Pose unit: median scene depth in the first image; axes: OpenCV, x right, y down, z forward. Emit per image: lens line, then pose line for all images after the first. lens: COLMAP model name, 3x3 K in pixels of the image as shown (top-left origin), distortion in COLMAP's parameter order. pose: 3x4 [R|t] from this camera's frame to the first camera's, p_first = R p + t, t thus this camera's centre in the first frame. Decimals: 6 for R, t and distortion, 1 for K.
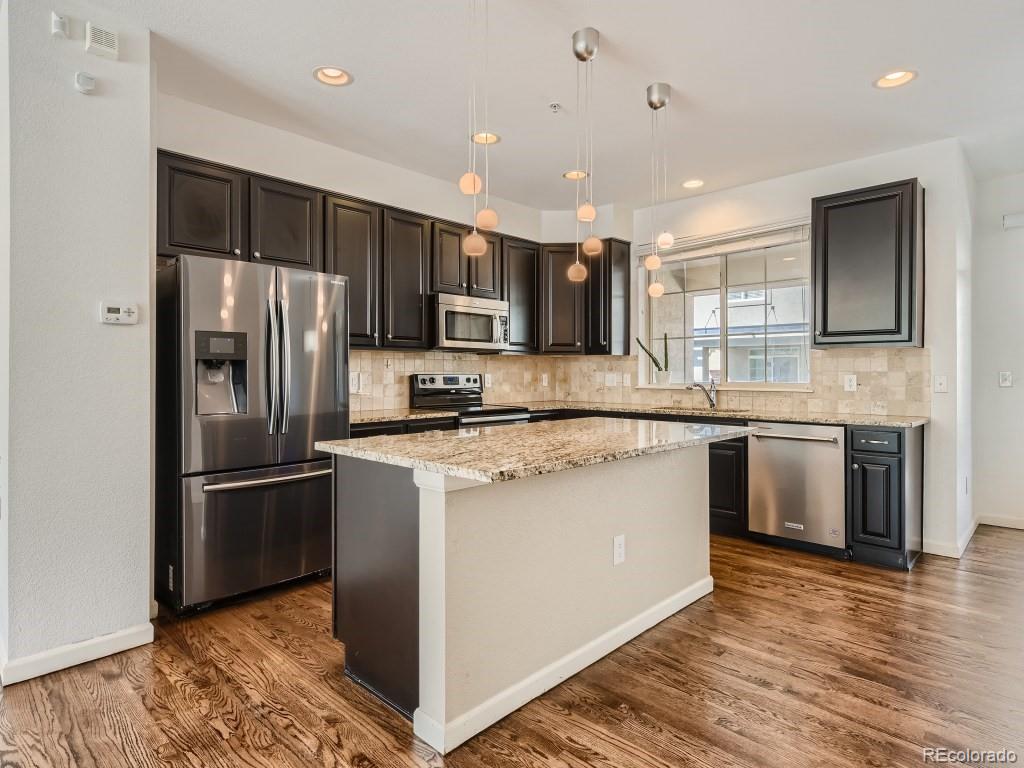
lens RADIAL K [[566.8, 0, 511.0], [0, 566.8, 378.4], [0, 0, 1]] dist [0.001197, 0.000230]
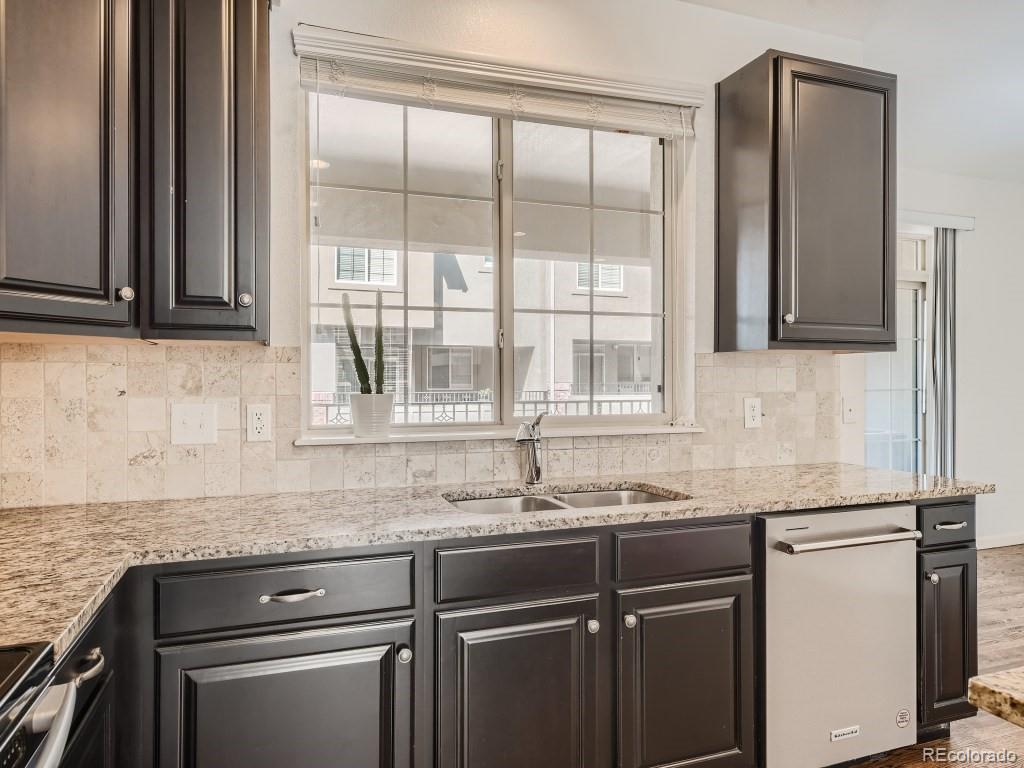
lens RADIAL K [[630.5, 0, 489.1], [0, 630.5, 381.8], [0, 0, 1]] dist [0.002573, 0.000579]
pose [[0.454315, -0.002156, 0.890838, -0.070734], [0.010561, 0.999940, -0.002966, -0.020662], [-0.890778, 0.010756, 0.454311, 0.844769]]
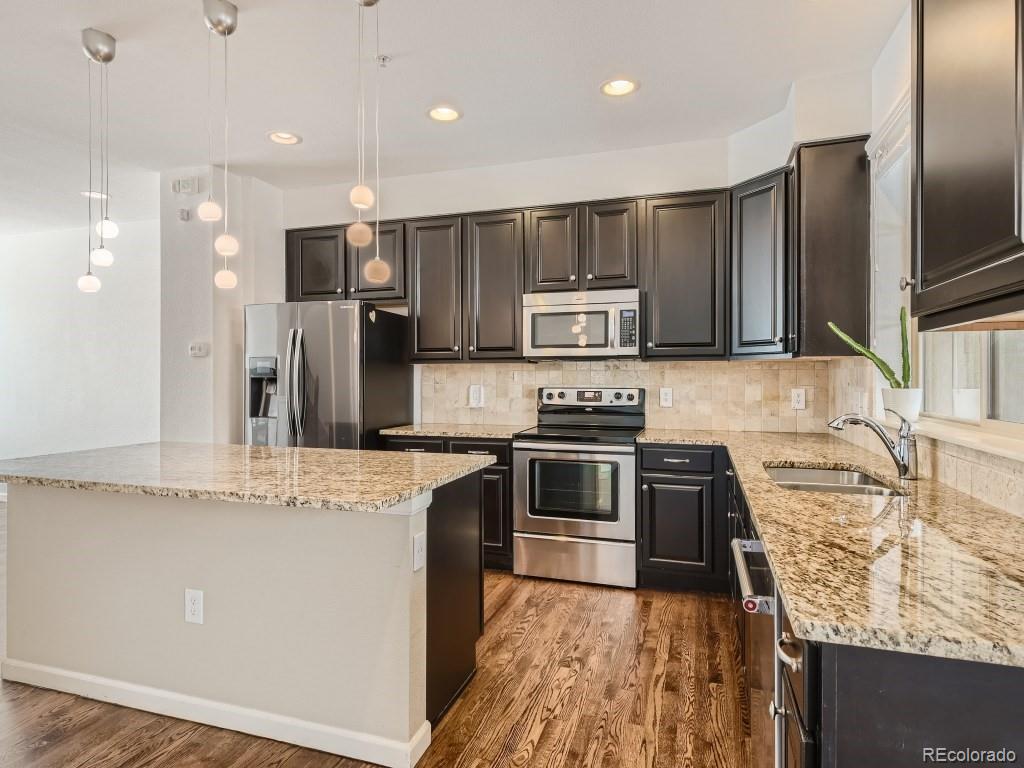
lens RADIAL K [[587.8, 0, 512.0], [0, 587.8, 384.0], [0, 0, 1]] dist [-0.001022, -0.000497]
pose [[0.445821, 0.008772, -0.895079, 0.634469], [-0.007354, 0.999954, 0.006137, -0.018703], [0.895092, 0.003846, 0.445865, 0.558543]]
